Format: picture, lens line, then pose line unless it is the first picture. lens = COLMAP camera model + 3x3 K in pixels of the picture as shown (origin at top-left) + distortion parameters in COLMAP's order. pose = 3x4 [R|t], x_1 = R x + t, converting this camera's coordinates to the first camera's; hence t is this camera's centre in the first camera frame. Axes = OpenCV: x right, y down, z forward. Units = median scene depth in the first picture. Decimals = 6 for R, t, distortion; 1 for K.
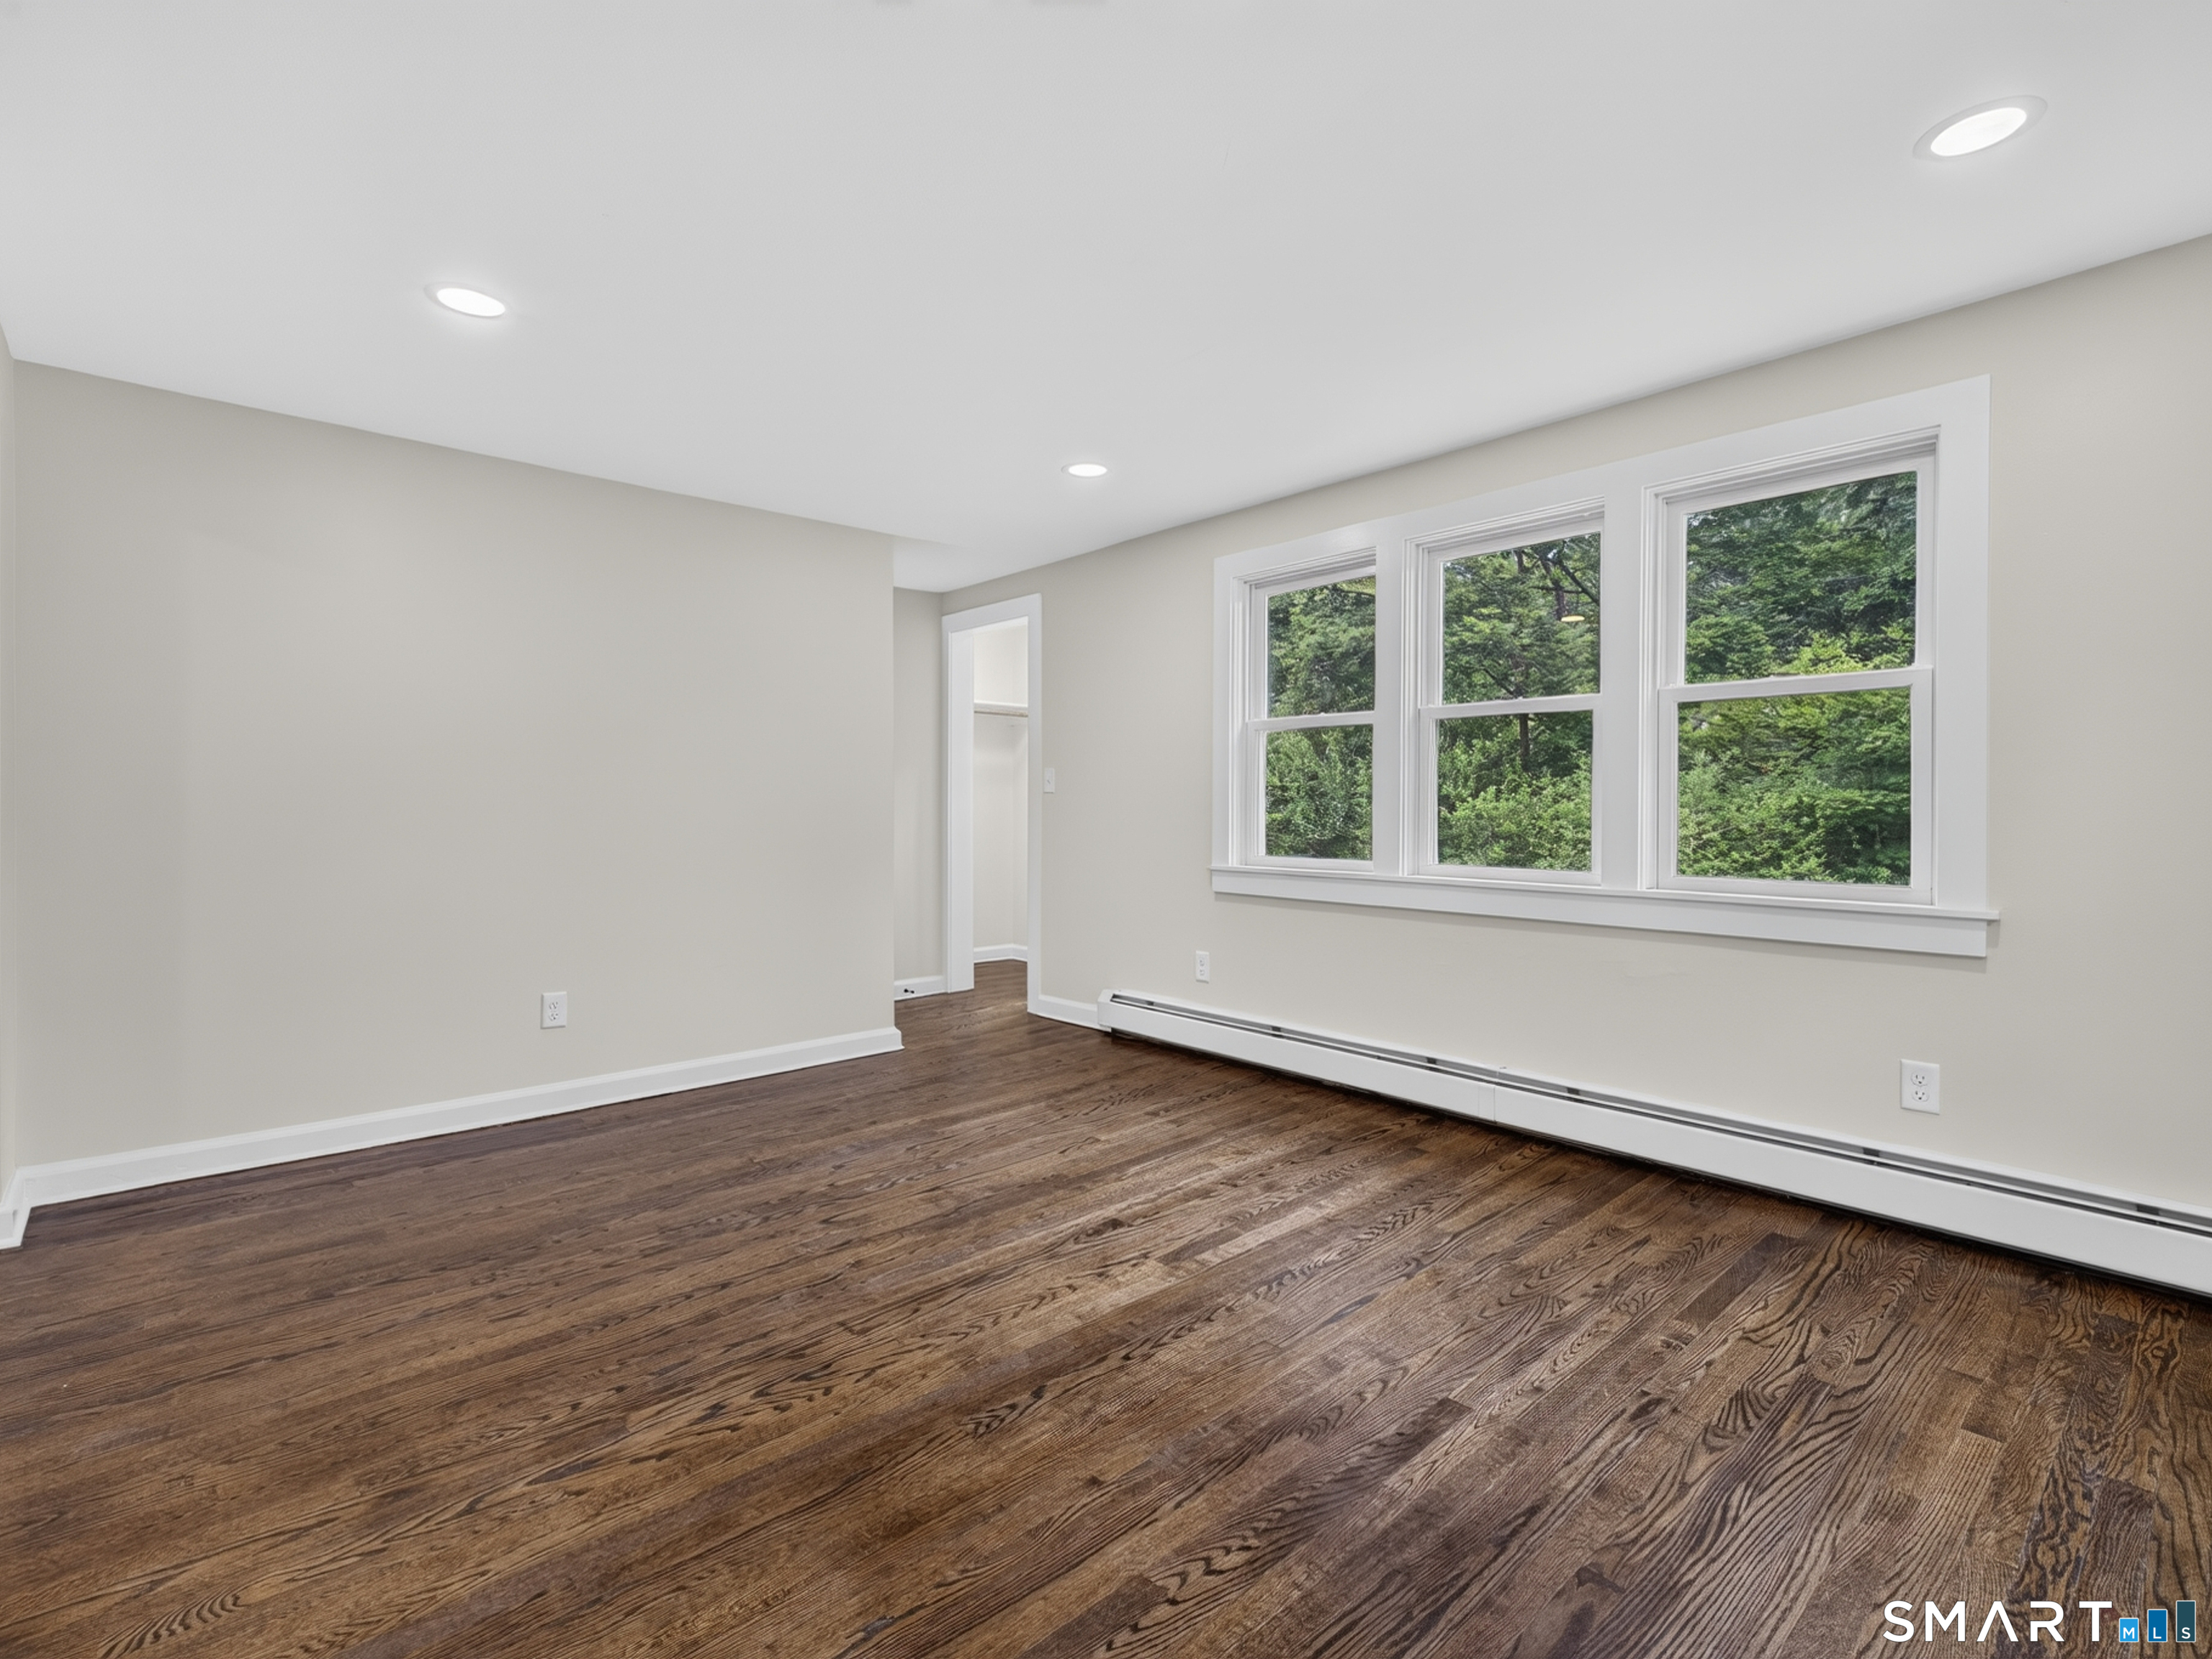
lens RADIAL K [[1043.4, 0, 1109.3], [0, 1043.4, 813.9], [0, 0, 1]] dist [0.007139, -0.001215]
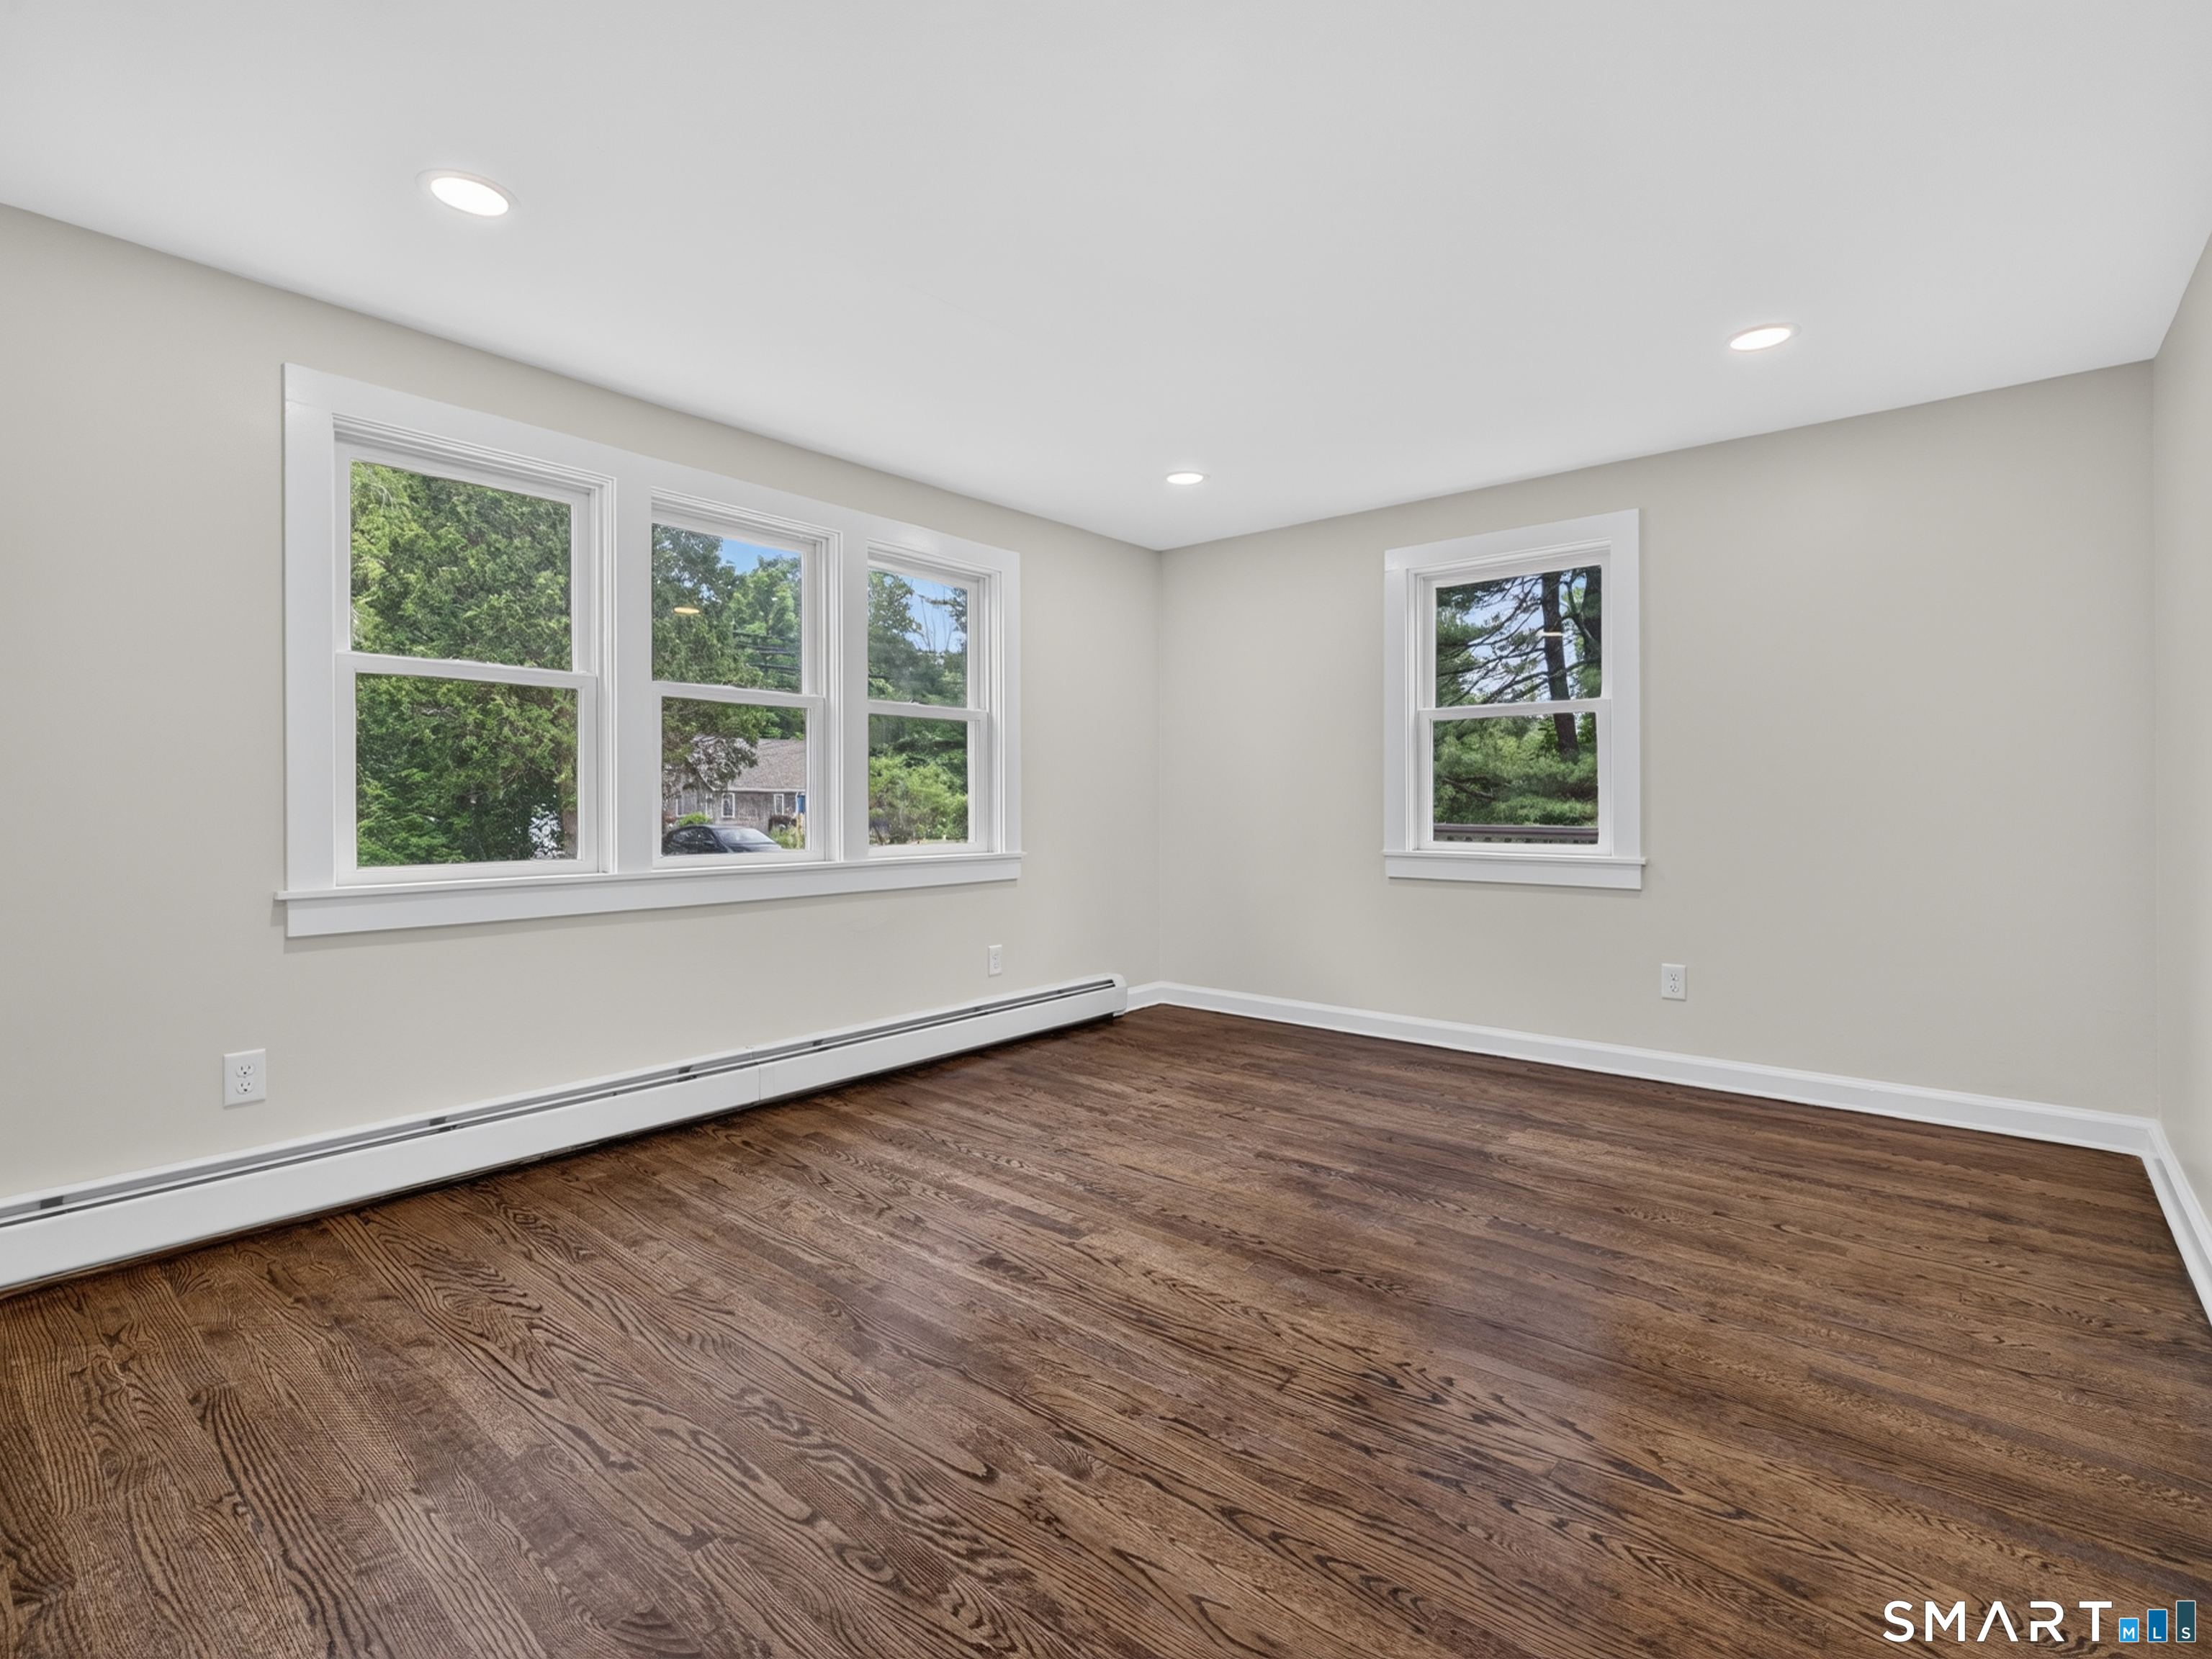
lens RADIAL K [[1045.3, 0, 1118.2], [0, 1045.3, 801.4], [0, 0, 1]] dist [0.006258, -0.001527]
pose [[-0.150212, -0.002898, 0.988650, -0.900719], [0.007789, 0.999961, 0.004115, -0.000008], [-0.988623, 0.008319, -0.150184, 1.041282]]
